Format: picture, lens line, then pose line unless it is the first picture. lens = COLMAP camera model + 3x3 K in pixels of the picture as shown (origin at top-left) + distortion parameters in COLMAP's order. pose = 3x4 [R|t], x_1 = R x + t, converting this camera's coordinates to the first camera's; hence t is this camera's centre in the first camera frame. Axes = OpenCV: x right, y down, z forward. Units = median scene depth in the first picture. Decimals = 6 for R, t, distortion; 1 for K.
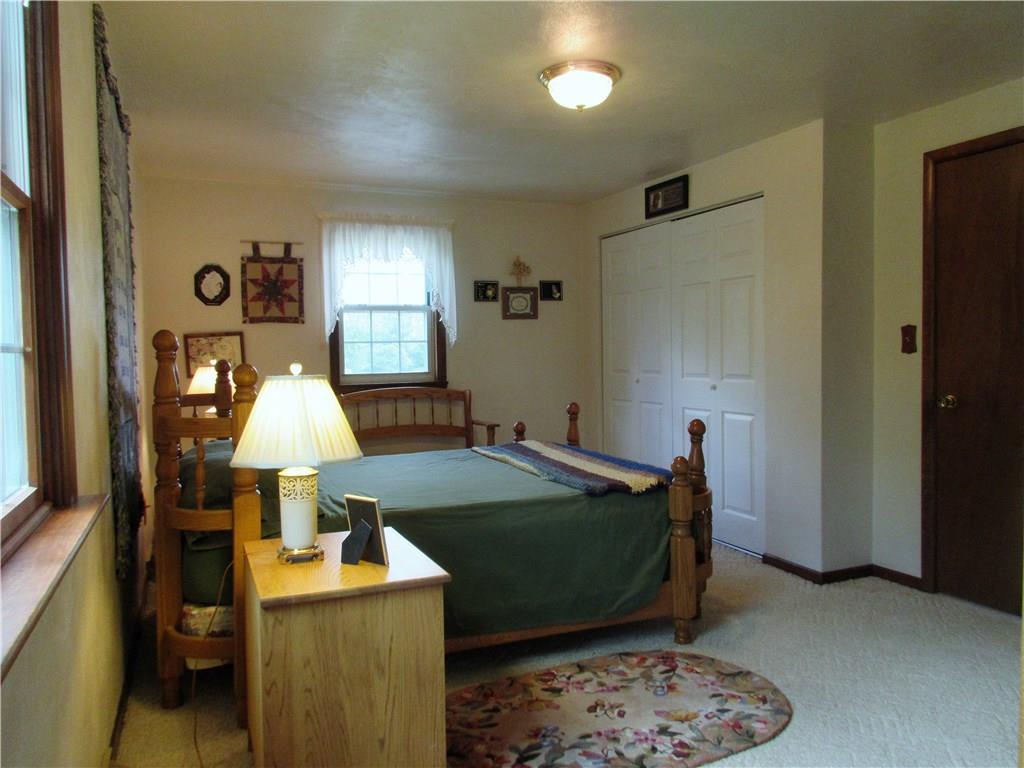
lens RADIAL K [[773.5, 0, 512.0], [0, 773.5, 384.0], [0, 0, 1]] dist [0.001836, -0.001073]
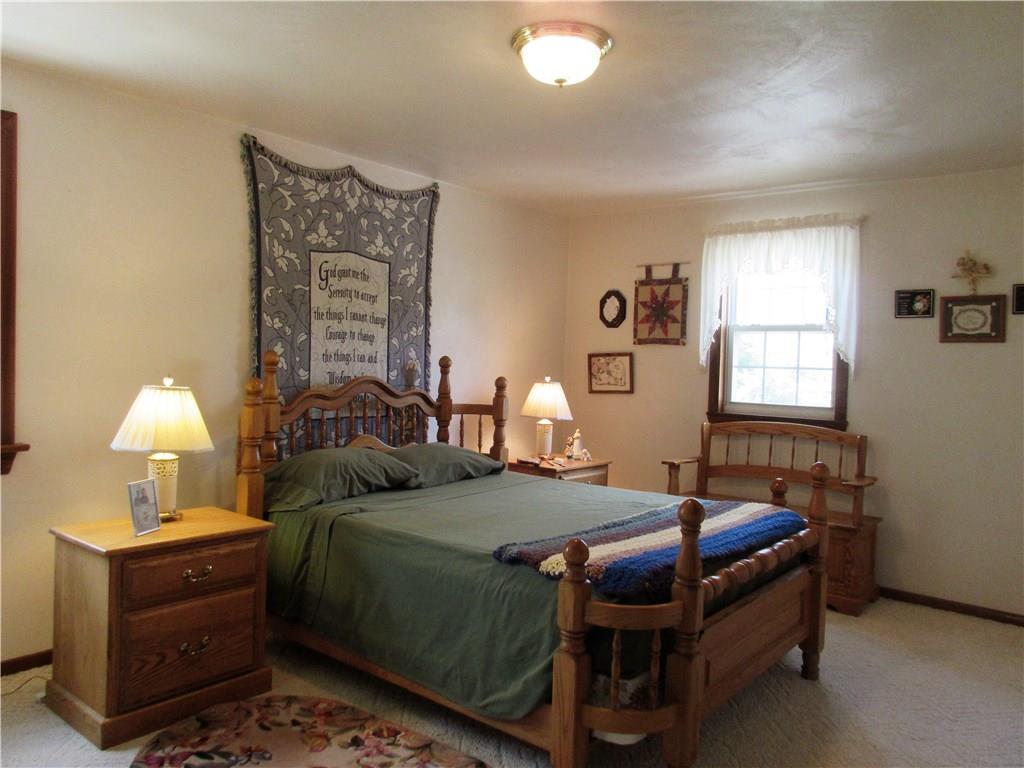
lens RADIAL K [[773.5, 0, 512.0], [0, 773.5, 384.0], [0, 0, 1]] dist [0.001836, -0.001073]
pose [[0.454117, 0.056843, -0.889127, 0.498266], [-0.074530, 0.996888, 0.025667, -0.039413], [0.887819, 0.054611, 0.456941, 0.376262]]
